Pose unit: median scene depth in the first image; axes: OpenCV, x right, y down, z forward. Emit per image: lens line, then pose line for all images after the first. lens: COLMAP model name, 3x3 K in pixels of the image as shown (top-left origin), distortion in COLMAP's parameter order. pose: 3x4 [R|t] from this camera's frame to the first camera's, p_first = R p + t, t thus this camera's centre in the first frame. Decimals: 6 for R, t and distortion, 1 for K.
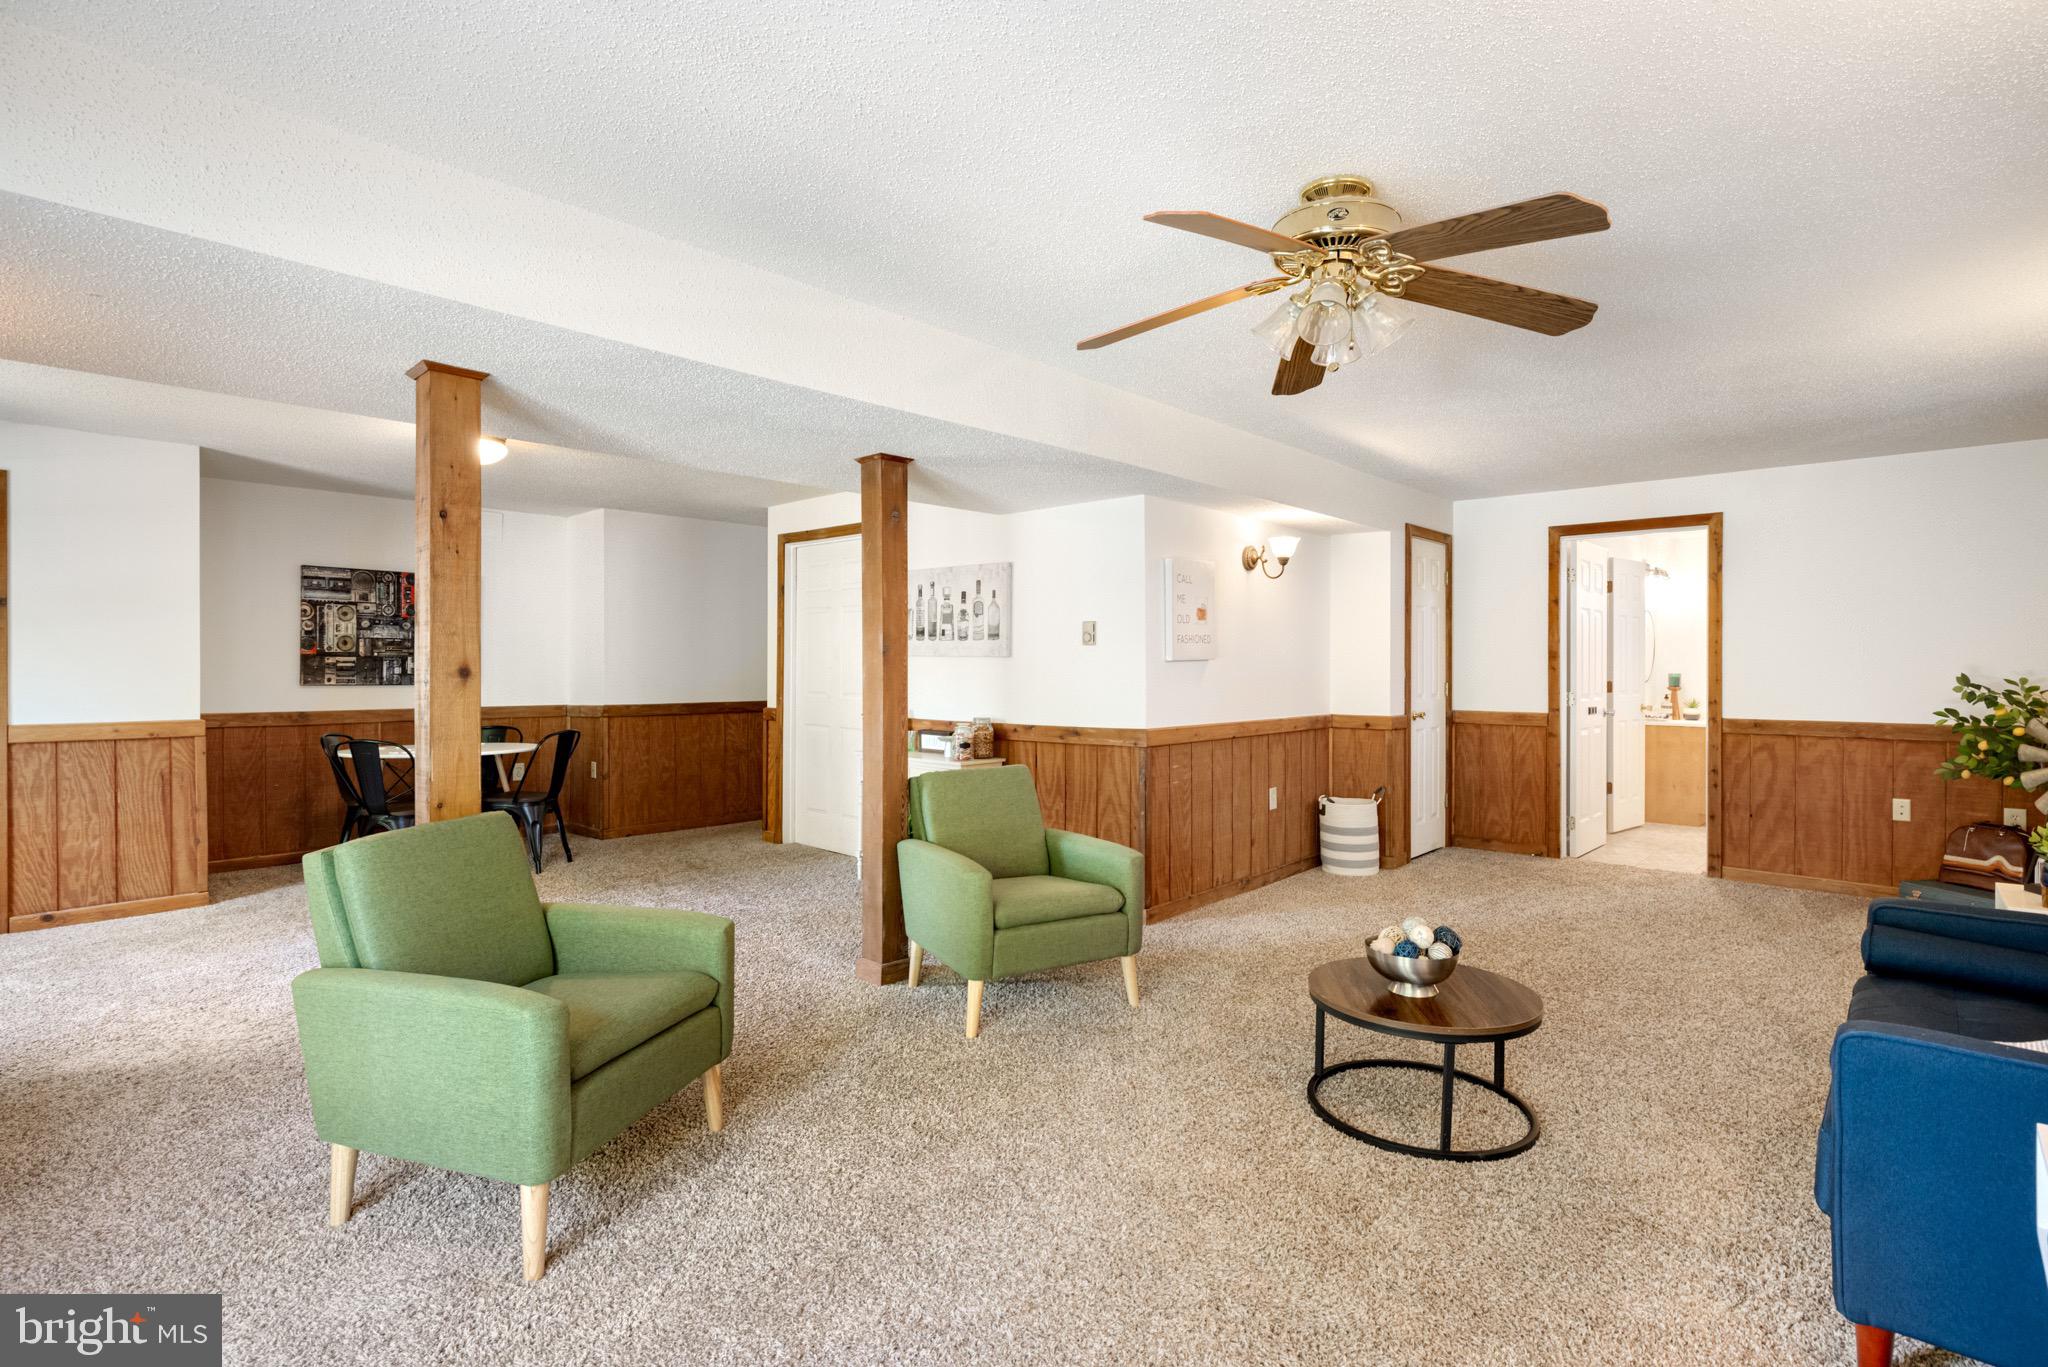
lens RADIAL K [[1019.6, 0, 1025.2], [0, 1019.6, 673.0], [0, 0, 1]] dist [0.000010, 0.000045]
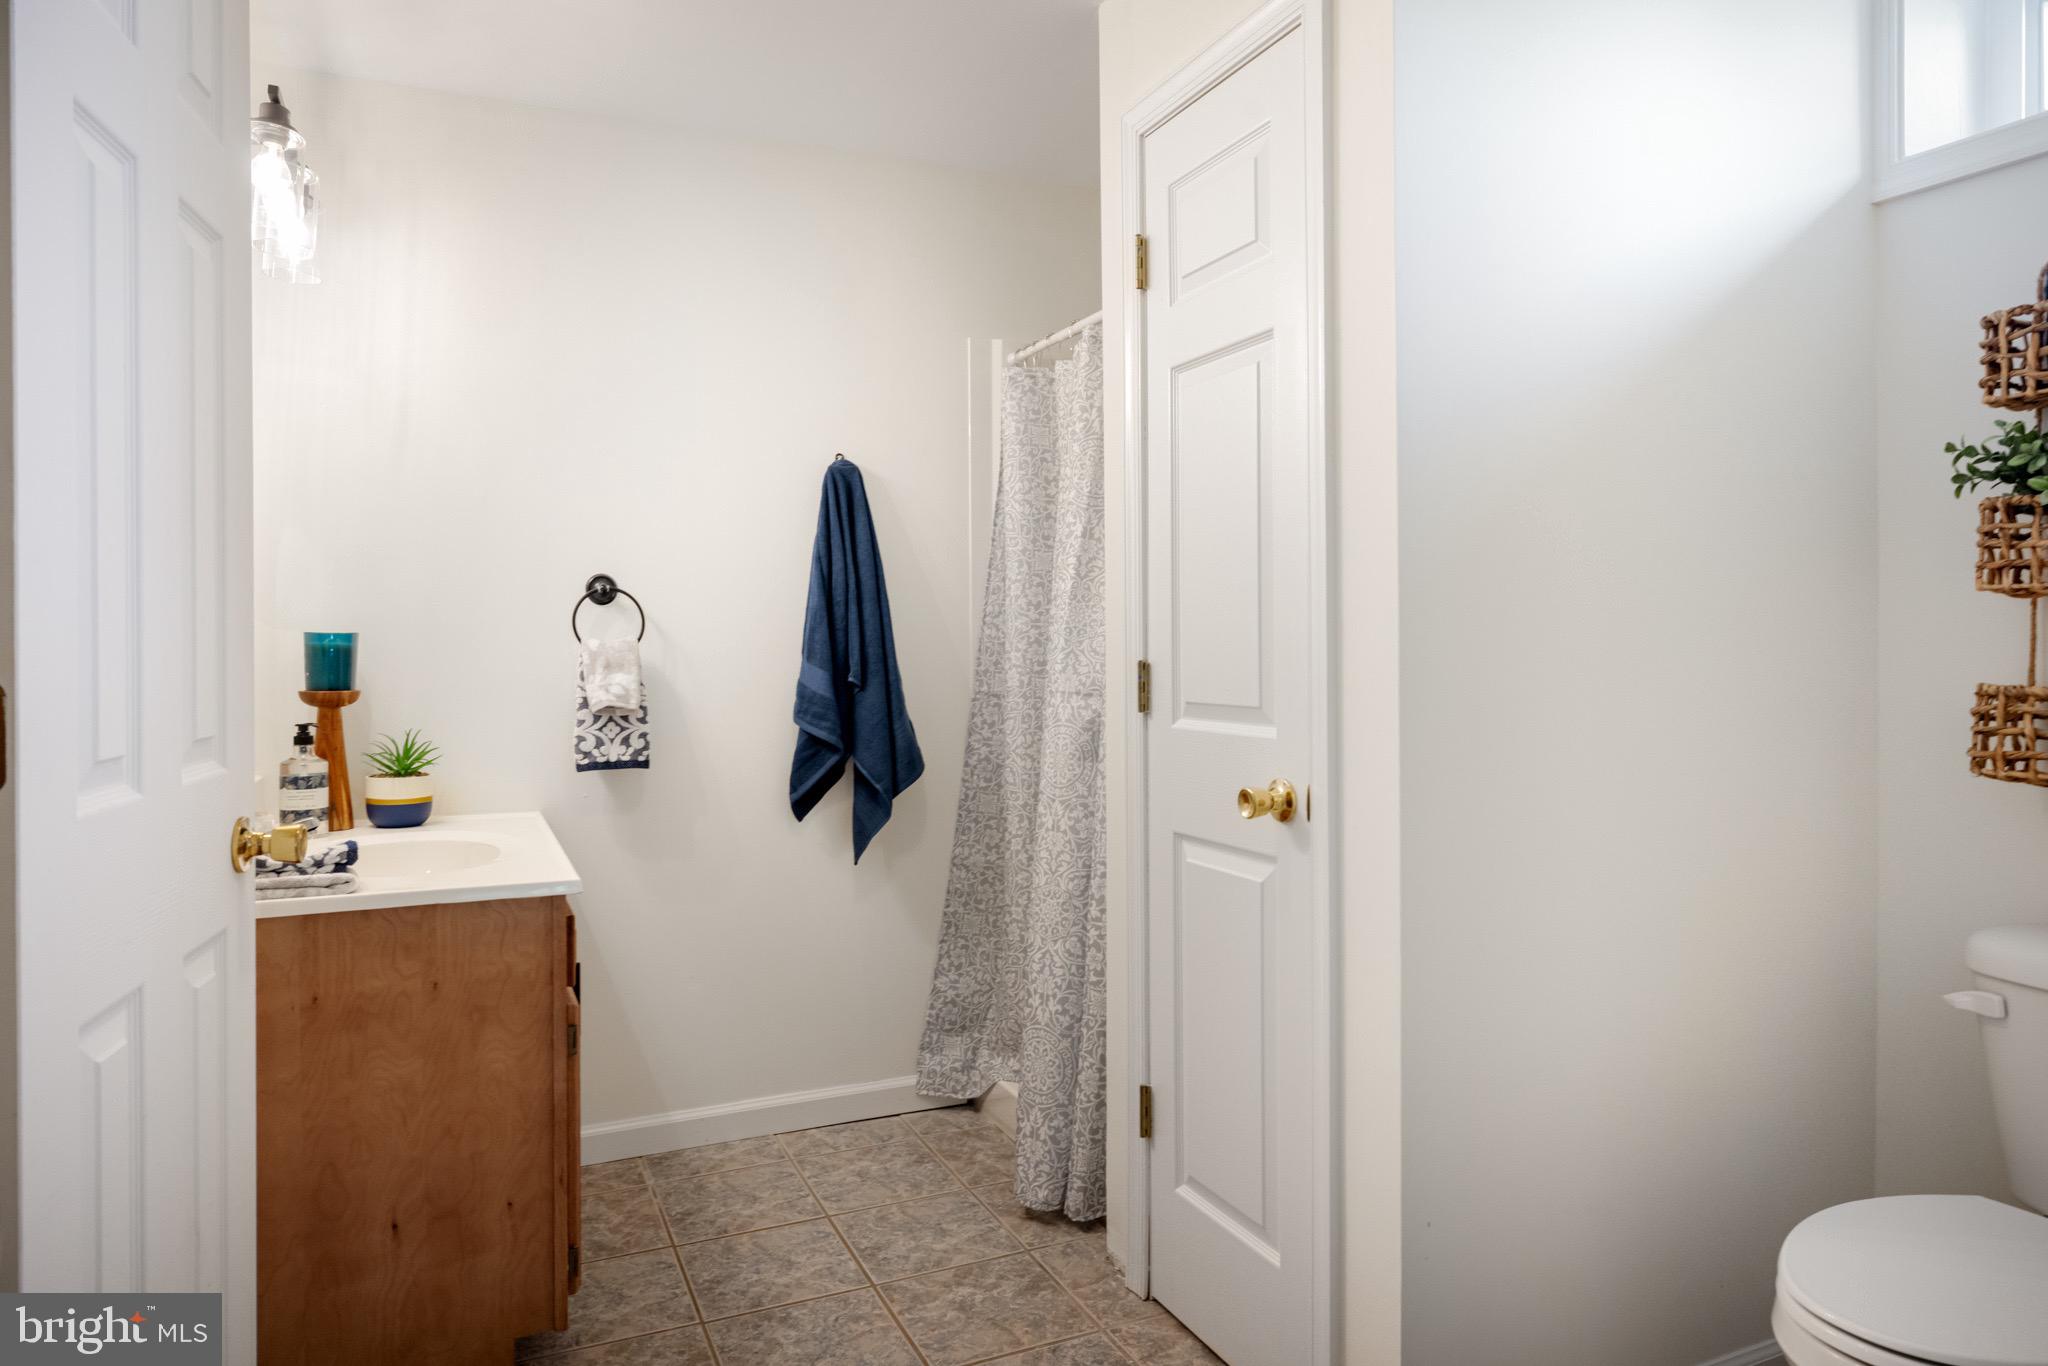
lens RADIAL K [[1235.7, 0, 1031.6], [0, 1235.7, 686.9], [0, 0, 1]] dist [-0.003244, 0.004583]
pose [[0.390058, -0.022764, 0.920509, 0.432545], [0.017610, 0.999696, 0.017261, 0.010947], [-0.920622, 0.009477, 0.390340, 0.729085]]
